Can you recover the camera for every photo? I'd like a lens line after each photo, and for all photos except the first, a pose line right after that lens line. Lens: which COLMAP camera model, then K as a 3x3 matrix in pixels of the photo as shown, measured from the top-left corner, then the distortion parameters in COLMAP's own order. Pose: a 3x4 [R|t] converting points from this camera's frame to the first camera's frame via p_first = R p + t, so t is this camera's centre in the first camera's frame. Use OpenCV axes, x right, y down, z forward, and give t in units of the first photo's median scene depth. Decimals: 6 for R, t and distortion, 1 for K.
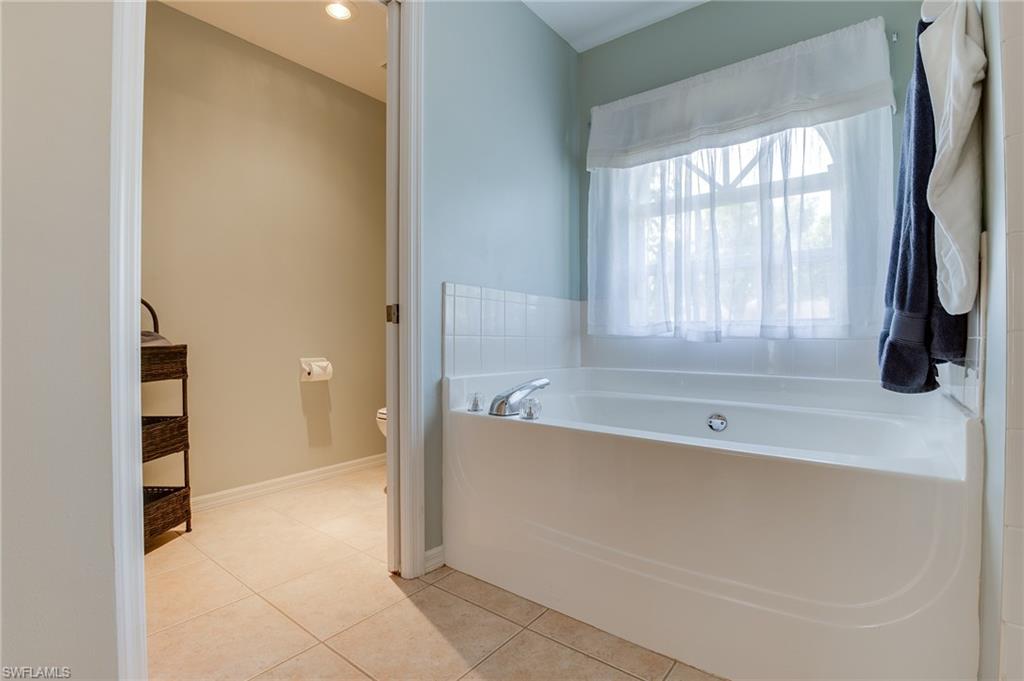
lens RADIAL K [[474.0, 0, 517.8], [0, 474.0, 337.7], [0, 0, 1]] dist [-0.028493, 0.001239]
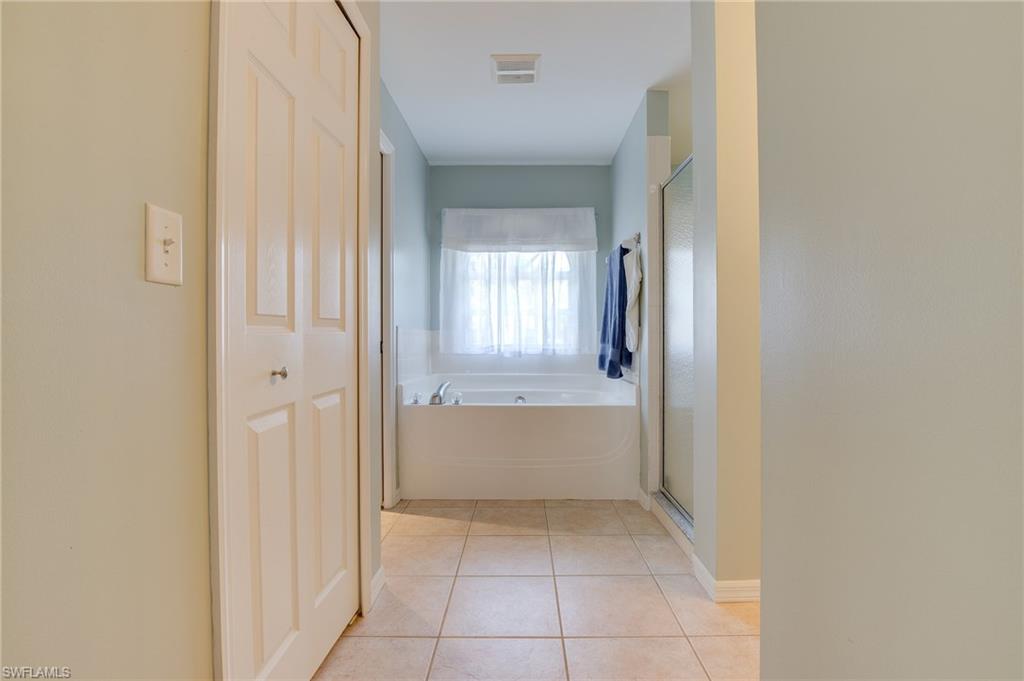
lens RADIAL K [[474.0, 0, 512.8], [0, 474.0, 330.9], [0, 0, 1]] dist [-0.028493, 0.001239]
pose [[0.806837, 0.007629, 0.590725, -0.849325], [0.002604, 0.999861, -0.016469, -0.077744], [-0.590769, 0.014827, 0.806705, -0.584085]]
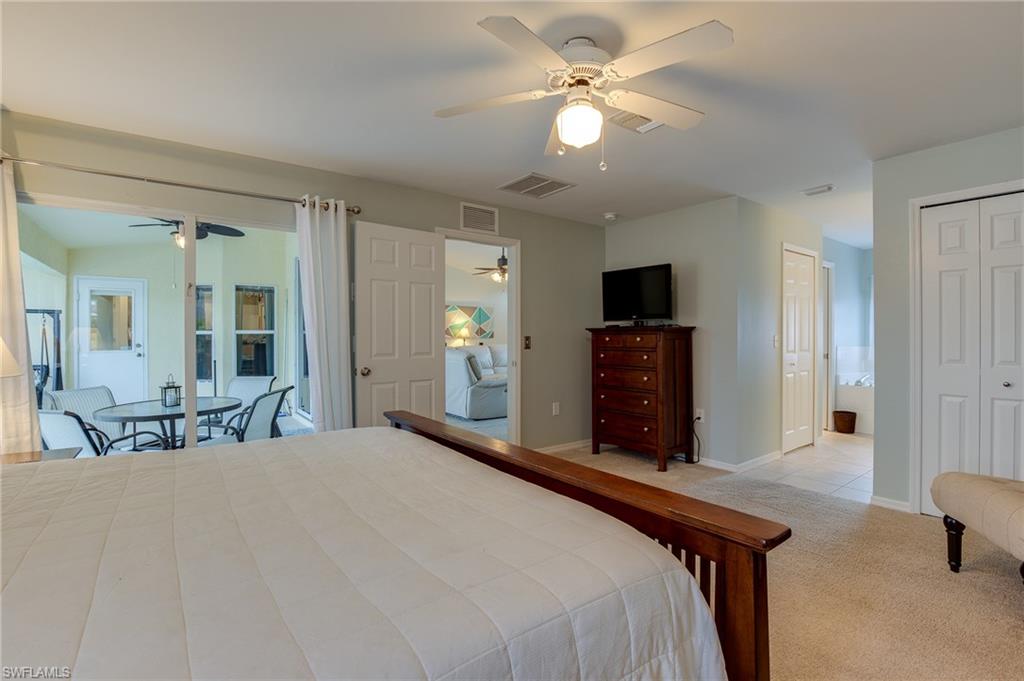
lens RADIAL K [[474.0, 0, 513.3], [0, 474.0, 338.9], [0, 0, 1]] dist [-0.028493, 0.001239]
pose [[0.963337, 0.001622, -0.268291, -1.594742], [-0.002031, 0.999997, -0.001246, -0.175732], [0.268288, 0.001745, 0.963337, -3.061165]]
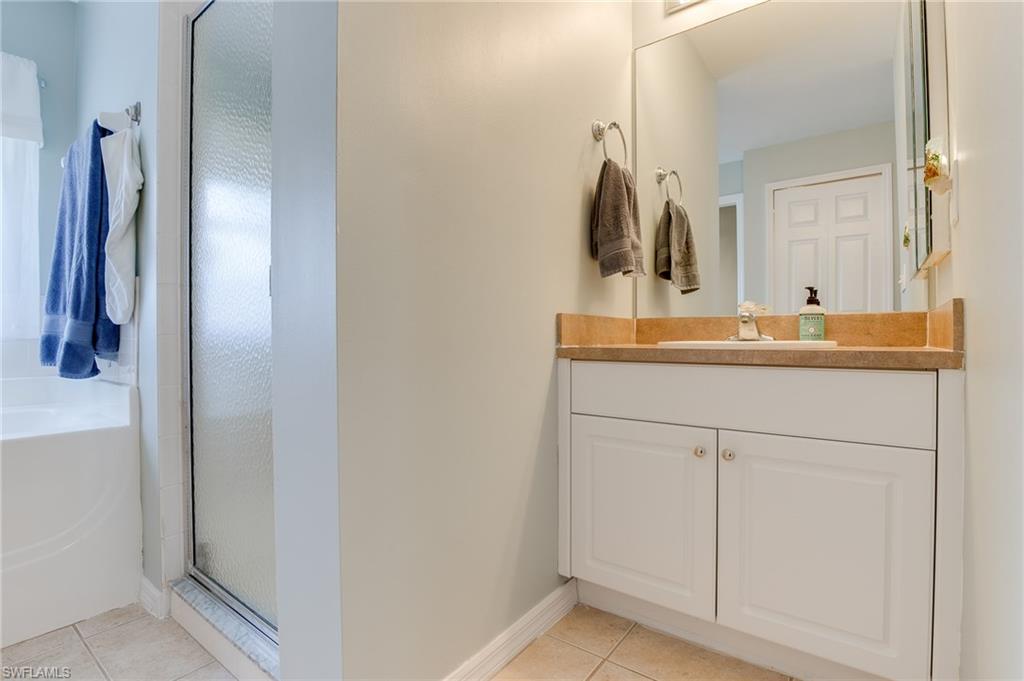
lens RADIAL K [[474.0, 0, 519.1], [0, 474.0, 343.9], [0, 0, 1]] dist [-0.028493, 0.001239]
pose [[-0.012810, -0.010992, 0.999858, -0.379564], [0.005690, 0.999923, 0.011066, 0.004289], [-0.999902, 0.005831, -0.012747, -0.202337]]
